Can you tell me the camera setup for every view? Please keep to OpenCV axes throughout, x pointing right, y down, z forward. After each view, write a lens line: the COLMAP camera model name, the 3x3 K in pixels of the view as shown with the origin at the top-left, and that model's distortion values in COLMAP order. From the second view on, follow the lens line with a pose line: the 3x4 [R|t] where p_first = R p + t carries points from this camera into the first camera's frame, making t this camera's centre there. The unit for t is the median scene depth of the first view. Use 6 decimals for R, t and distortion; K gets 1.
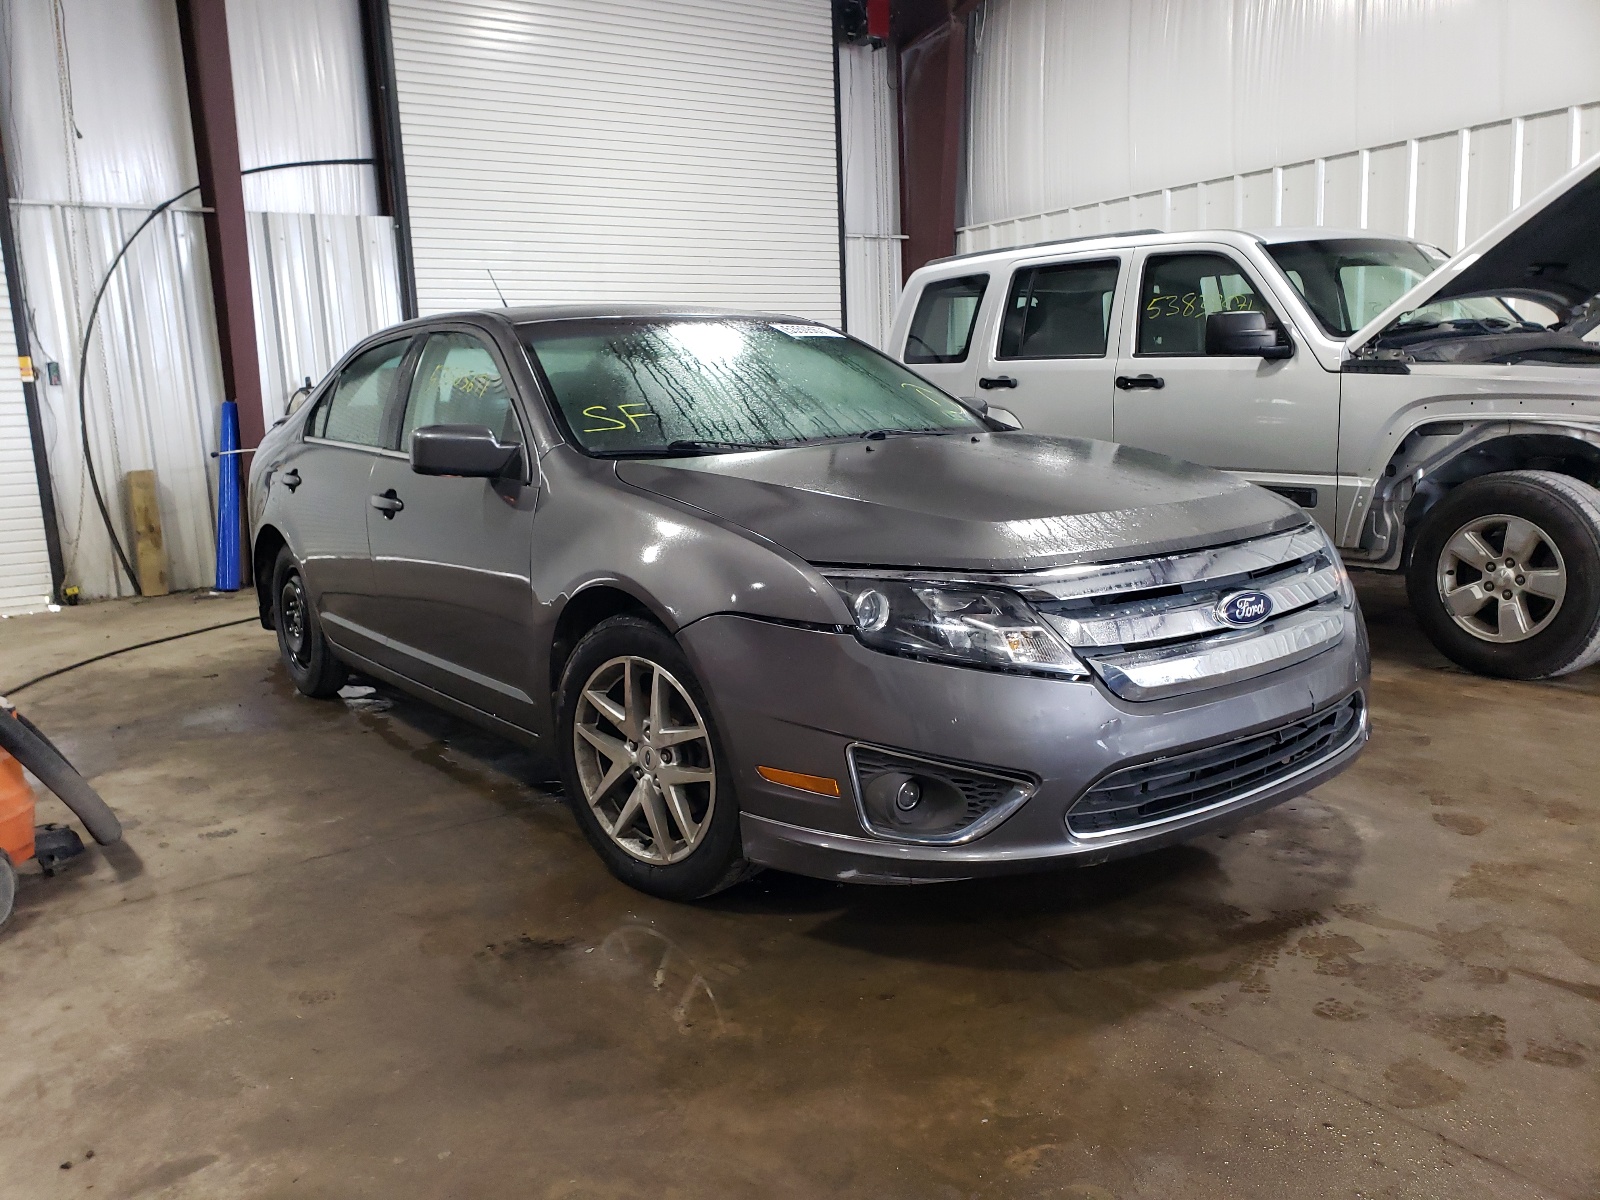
lens RADIAL K [[1248.6, 0, 807.0], [0, 1248.6, 602.6], [0, 0, 1]] dist [0.058217, -0.045731]
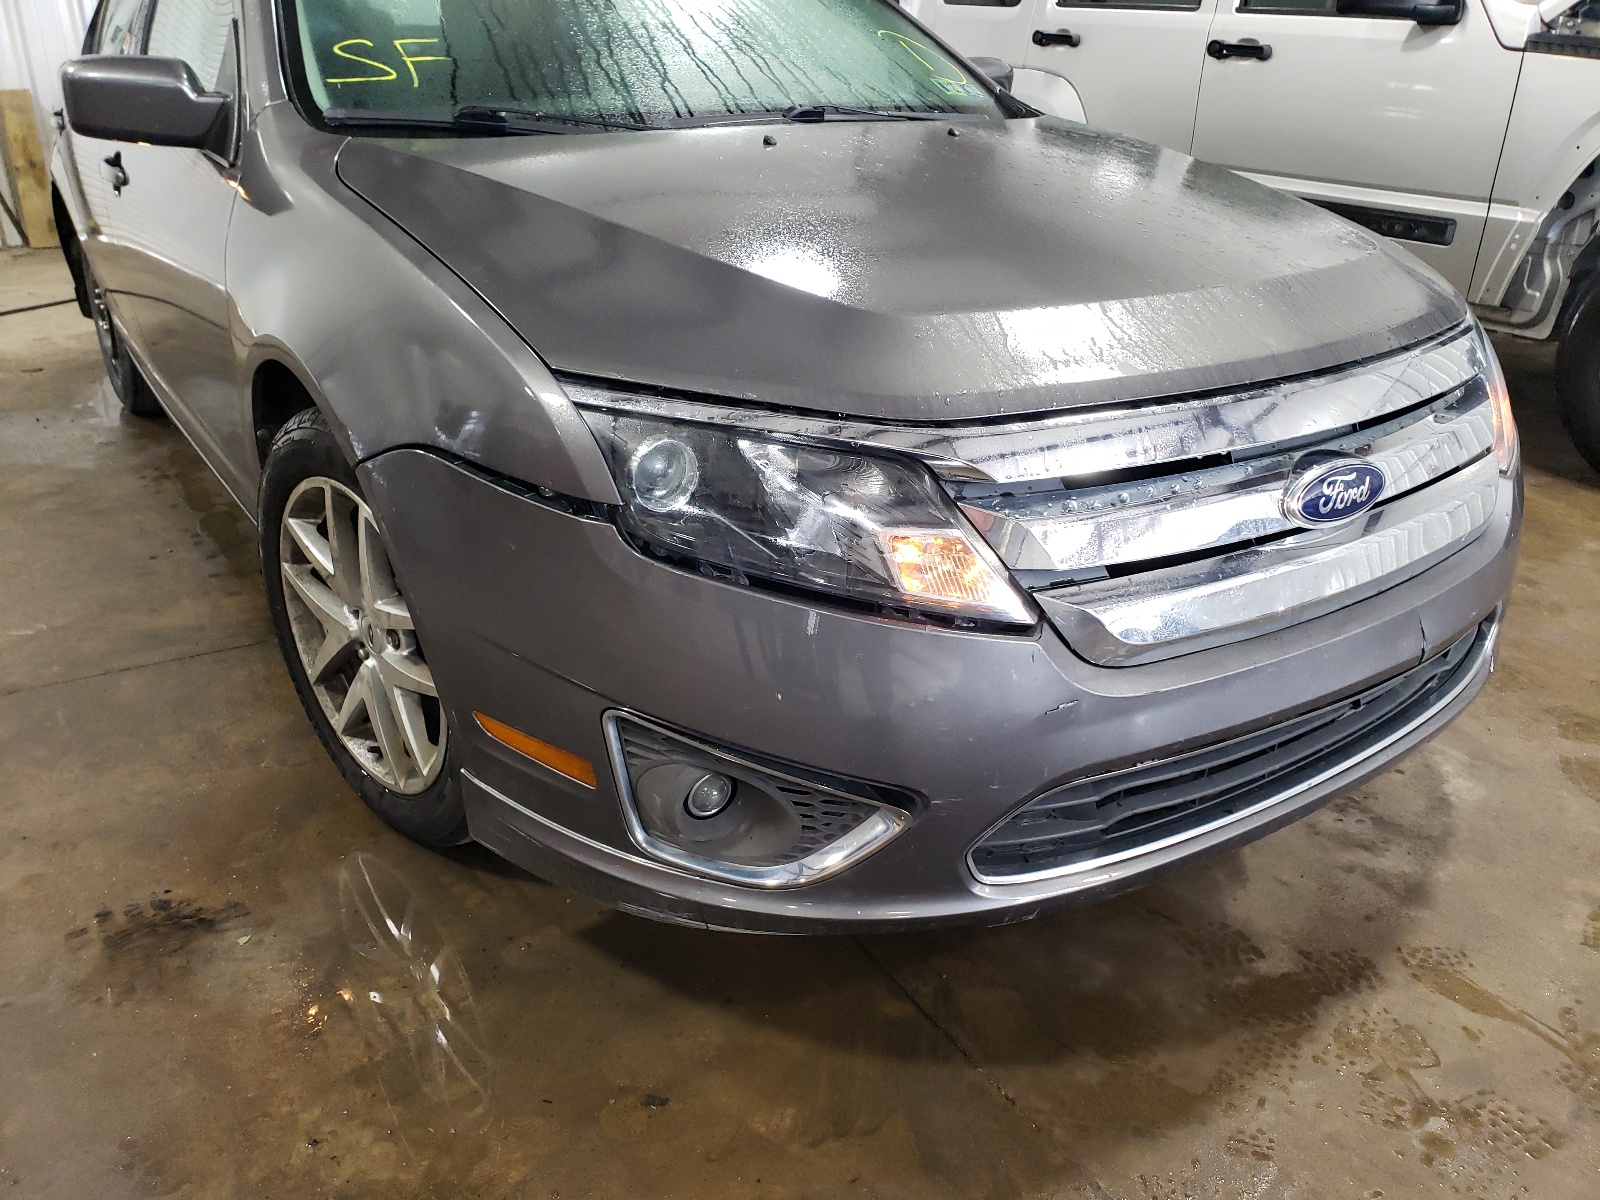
lens RADIAL K [[1248.6, 0, 827.3], [0, 1248.6, 595.0], [0, 0, 1]] dist [0.058217, -0.045731]
pose [[0.997396, 0.069270, -0.020049, 0.119195], [-0.062097, 0.966355, 0.249602, -0.072079], [0.036665, -0.247708, 0.968141, 0.383795]]
